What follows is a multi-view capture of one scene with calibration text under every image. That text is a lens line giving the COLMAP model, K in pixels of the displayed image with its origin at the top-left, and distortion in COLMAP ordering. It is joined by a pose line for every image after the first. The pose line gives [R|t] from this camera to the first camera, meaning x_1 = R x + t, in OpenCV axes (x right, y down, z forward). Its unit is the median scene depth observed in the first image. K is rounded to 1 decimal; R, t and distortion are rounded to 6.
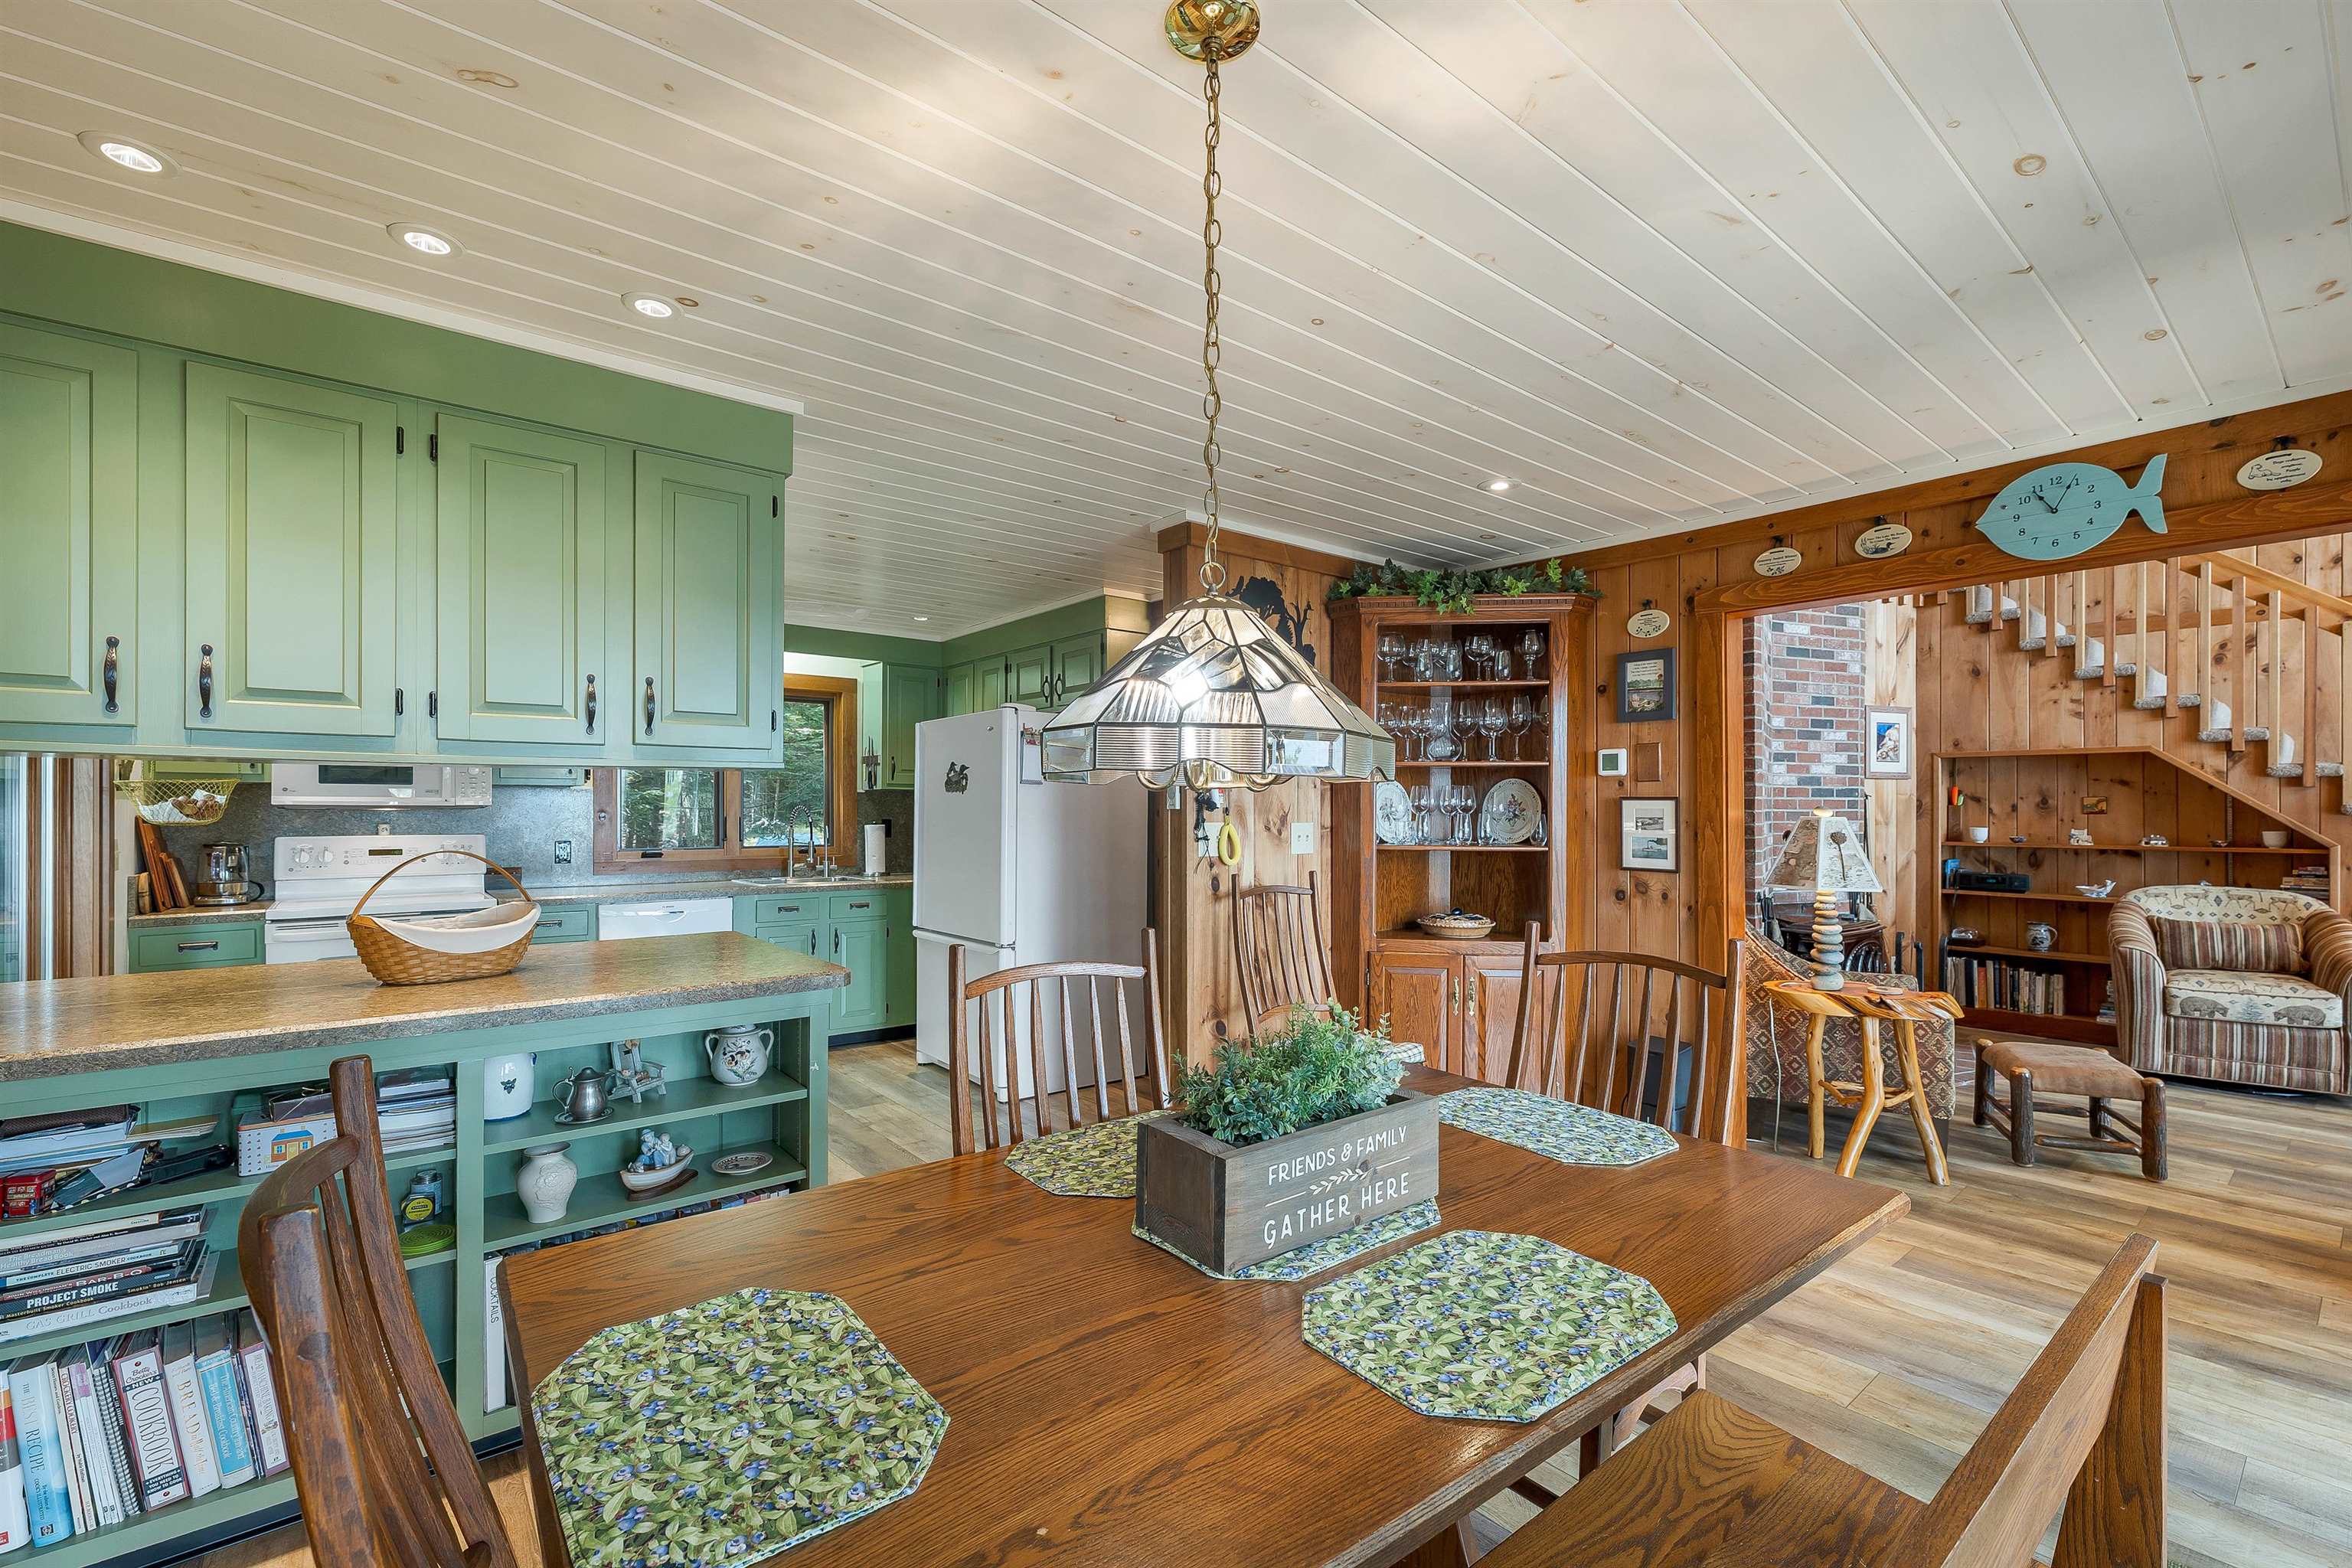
lens RADIAL K [[984.1, 0, 1174.5], [0, 984.1, 808.9], [0, 0, 1]] dist [0.000962, 0.000047]
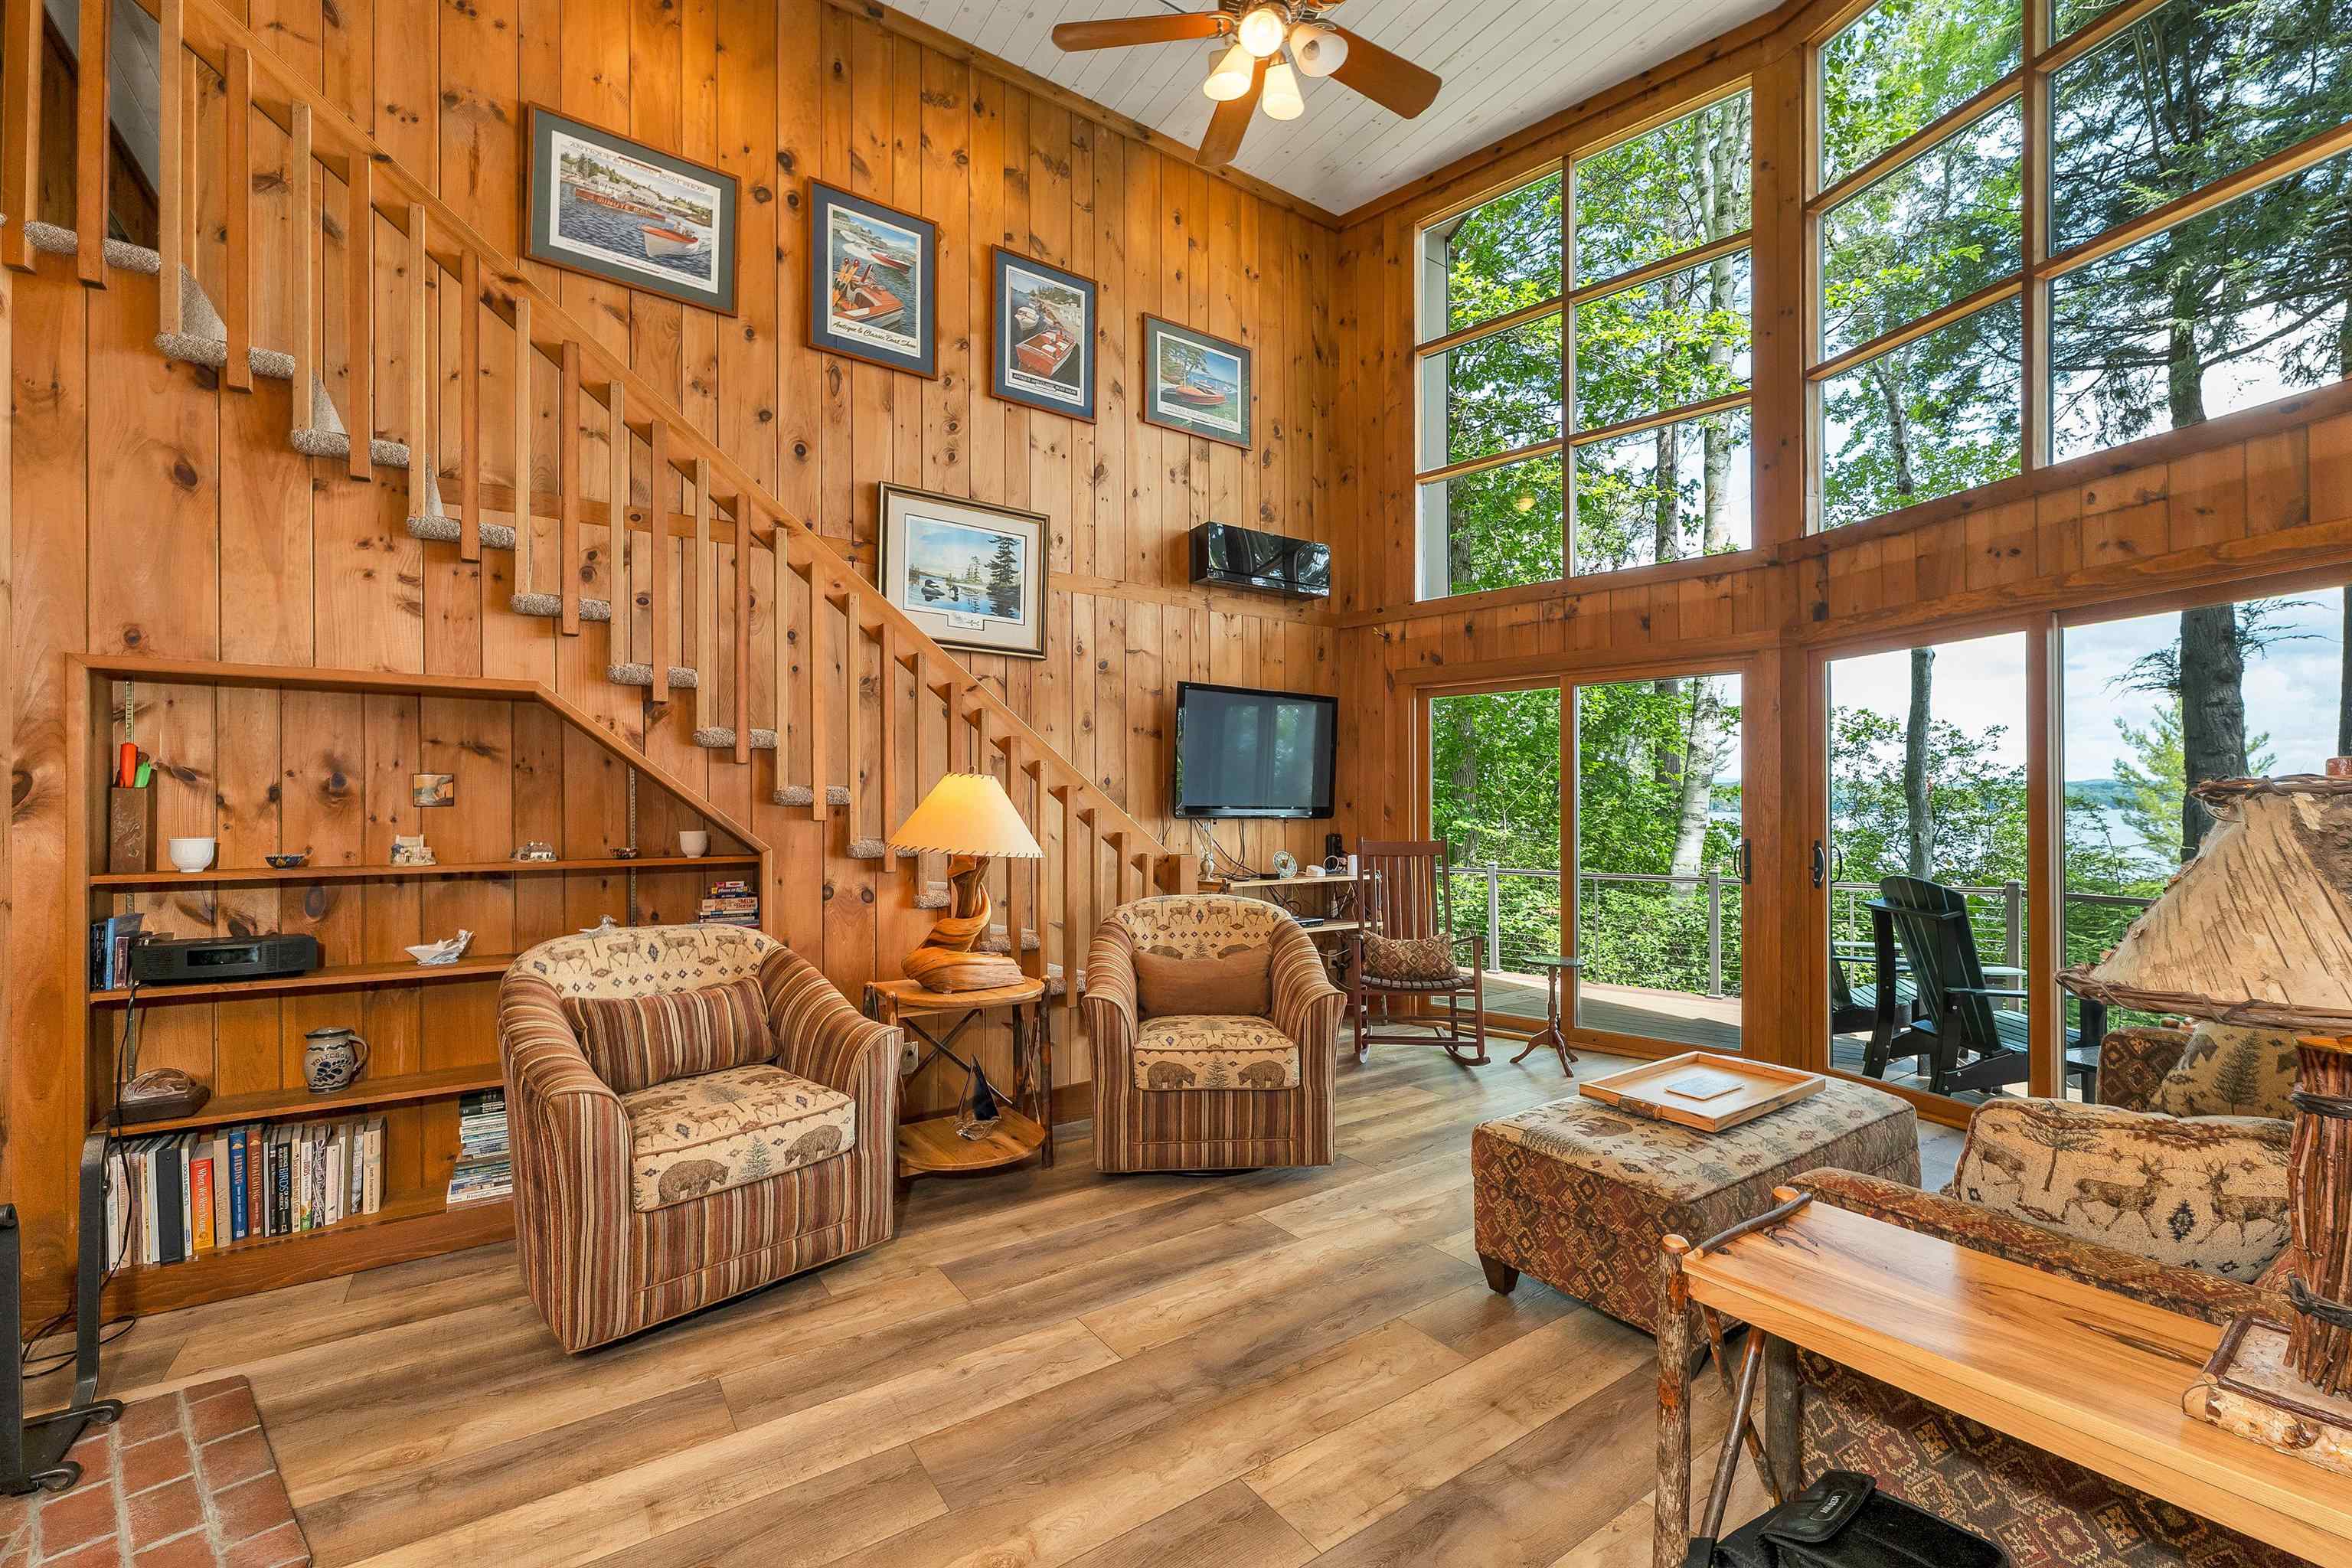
lens RADIAL K [[965.1, 0, 1175.5], [0, 965.1, 806.6], [0, 0, 1]] dist [-0.000190, -0.000058]
pose [[0.072357, 0.002335, 0.997376, 0.447025], [0.005515, 0.999981, -0.002741, 0.009194], [-0.997364, 0.005699, 0.072343, 0.566617]]
